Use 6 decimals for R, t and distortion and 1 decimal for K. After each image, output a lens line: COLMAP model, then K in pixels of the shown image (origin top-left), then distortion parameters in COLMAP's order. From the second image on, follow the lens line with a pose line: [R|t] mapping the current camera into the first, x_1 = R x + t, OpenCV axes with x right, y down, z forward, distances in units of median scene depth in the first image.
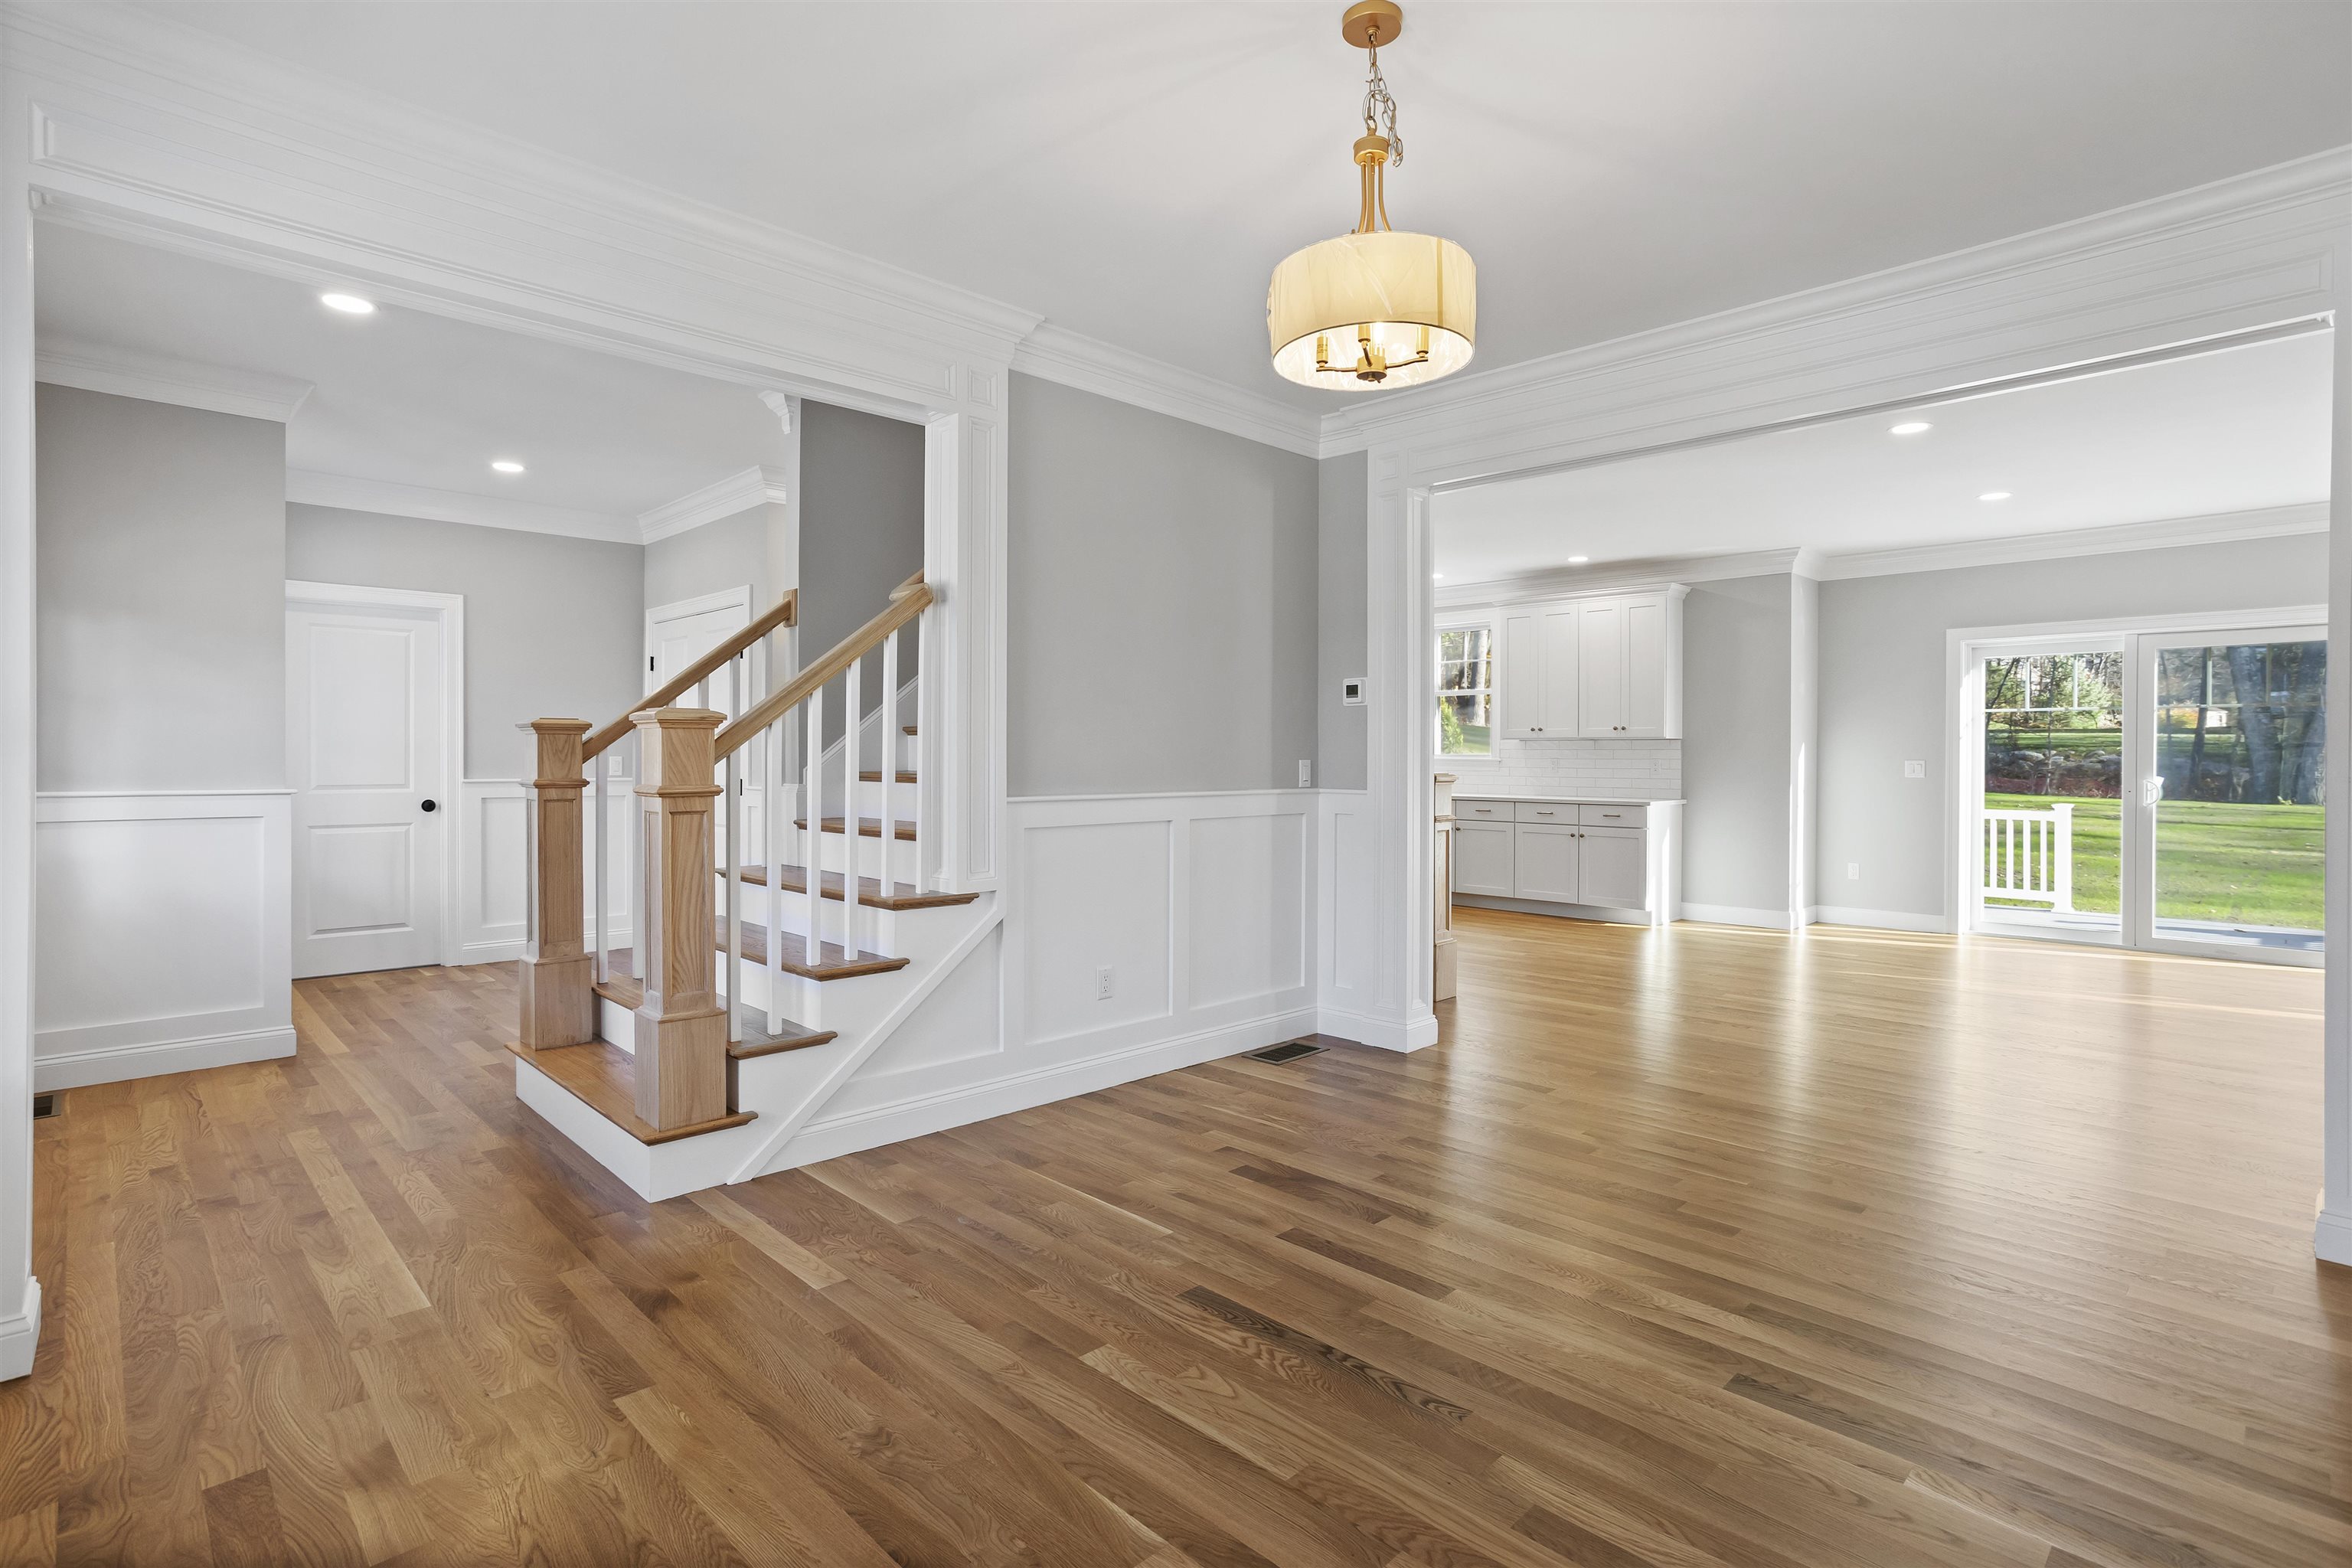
lens RADIAL K [[1110.6, 0, 1224.5], [0, 1110.6, 767.6], [0, 0, 1]] dist [-0.002546, 0.008074]
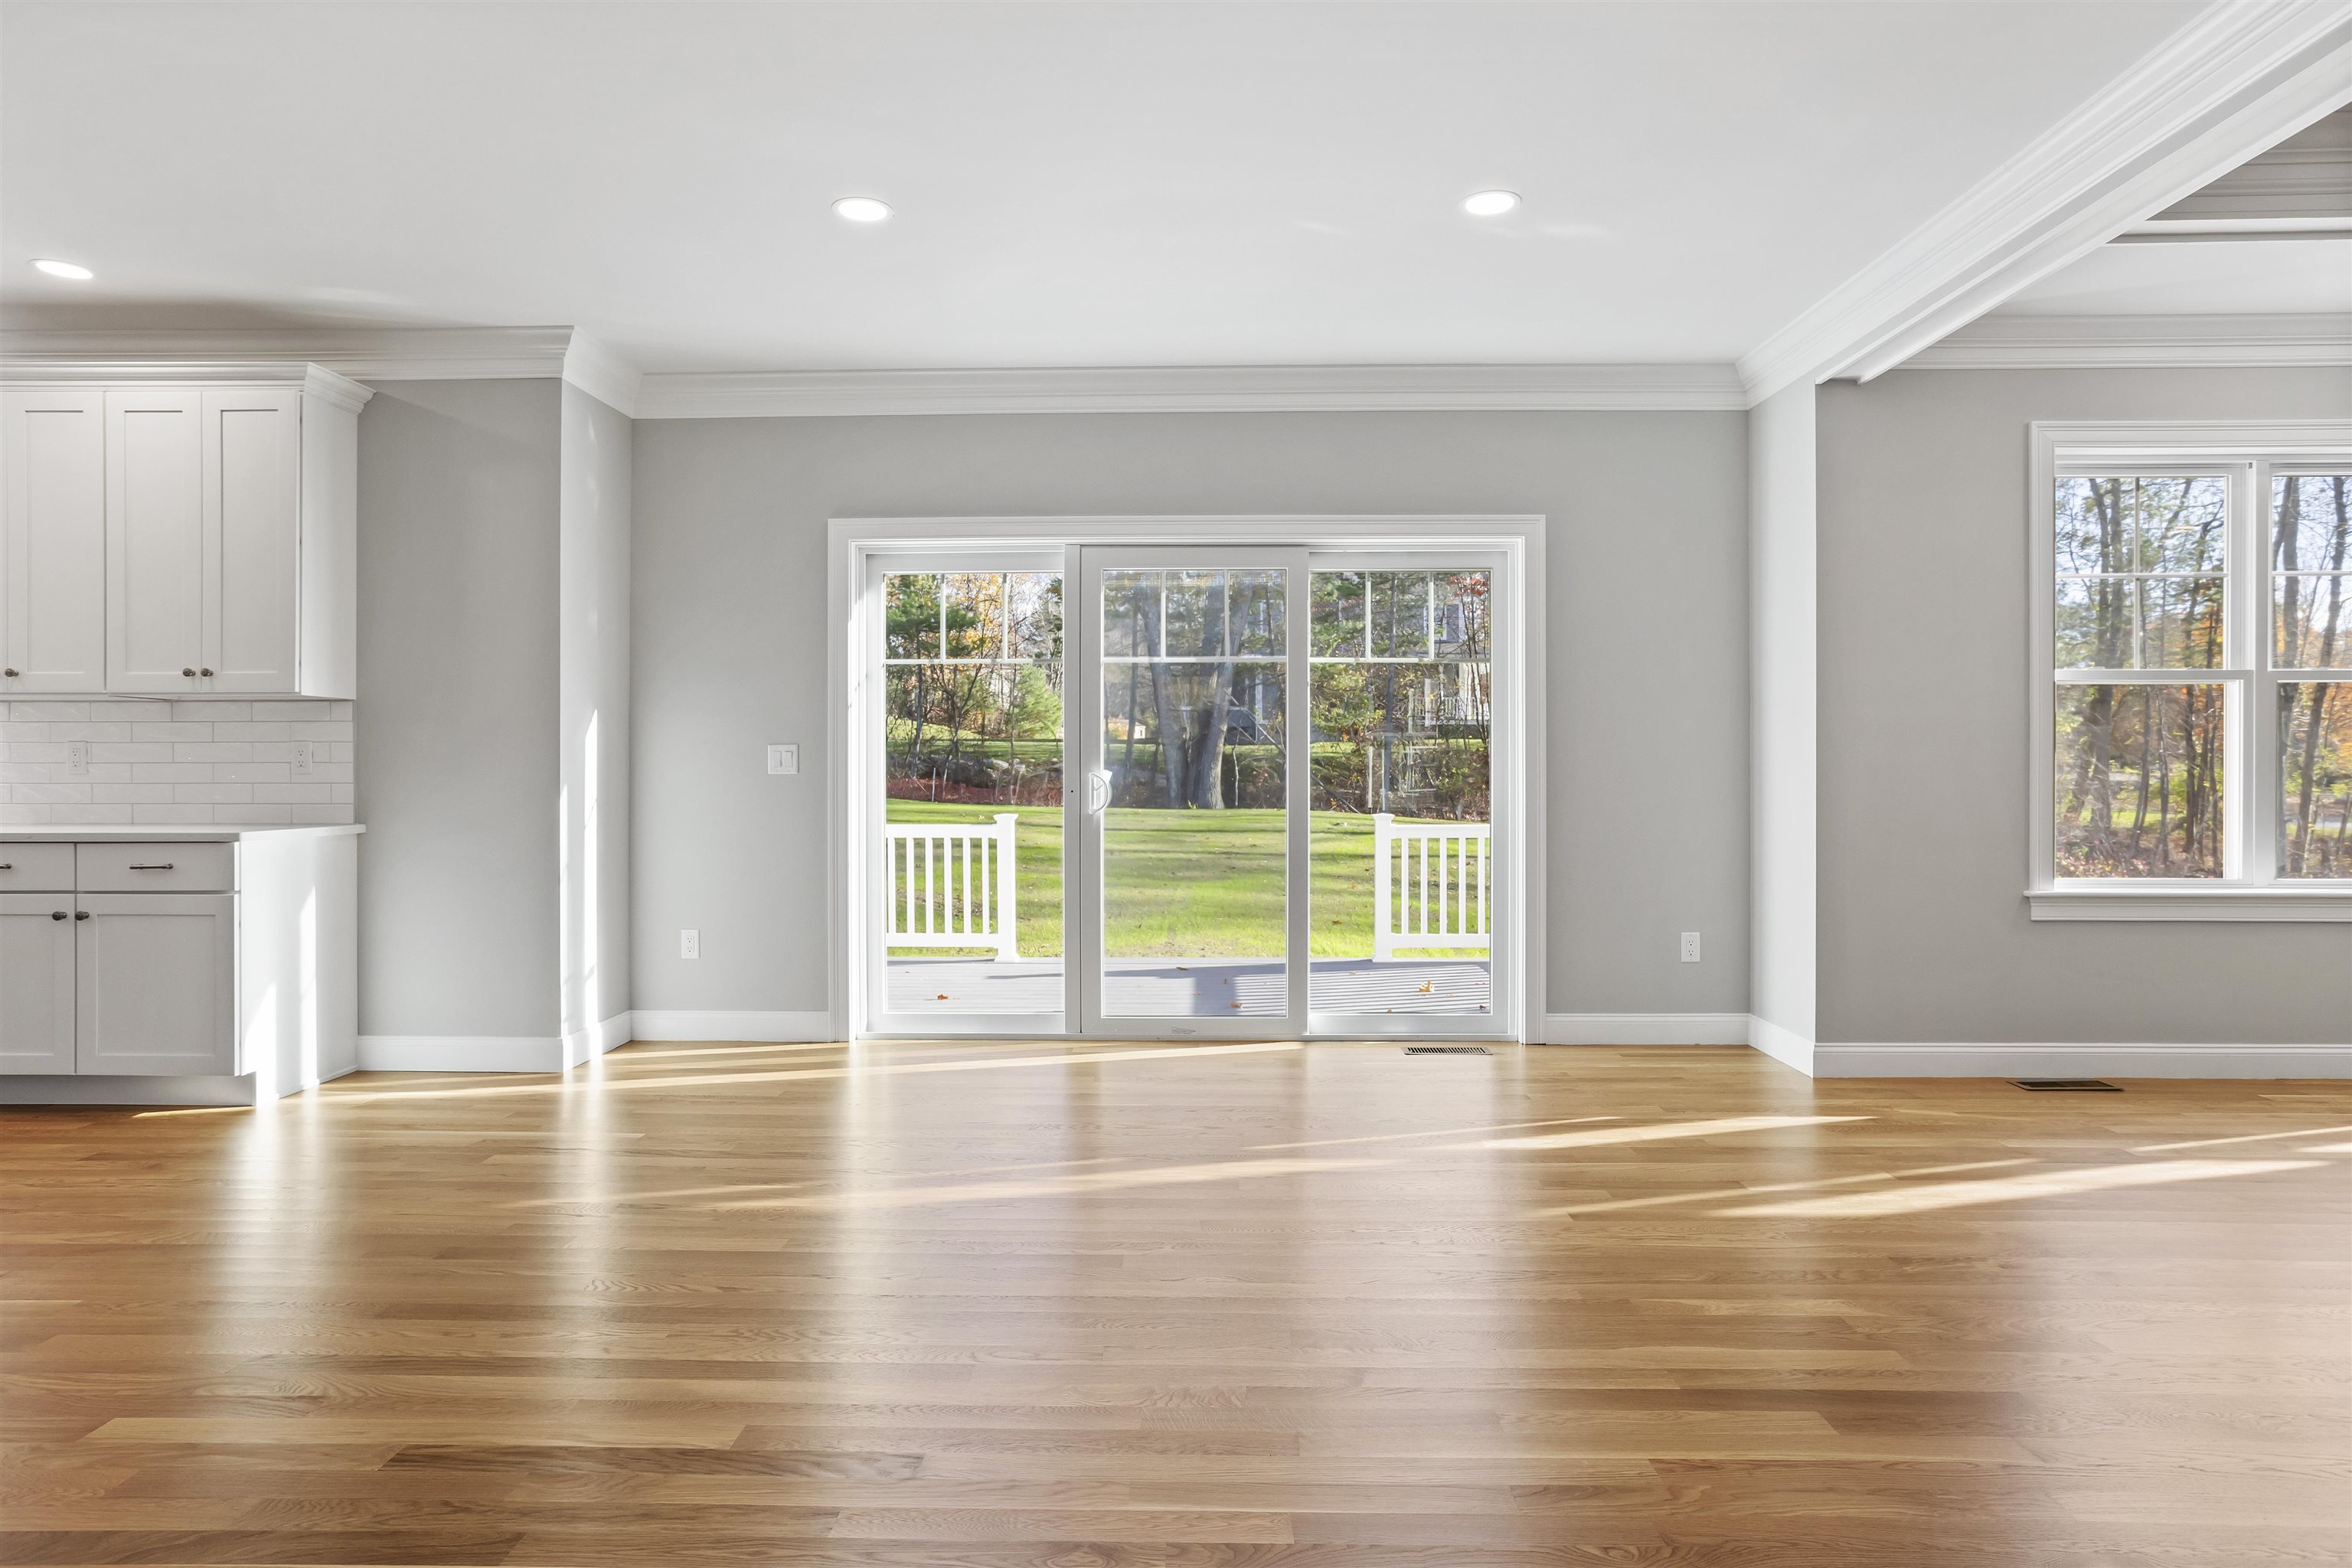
lens RADIAL K [[1368.8, 0, 1179.5], [0, 1368.8, 772.6], [0, 0, 1]] dist [-0.025660, 0.002296]
pose [[0.727096, -0.004863, 0.686519, 0.279524], [0.009700, 0.999948, -0.003191, 0.012034], [-0.686467, 0.008979, 0.727105, 0.339297]]
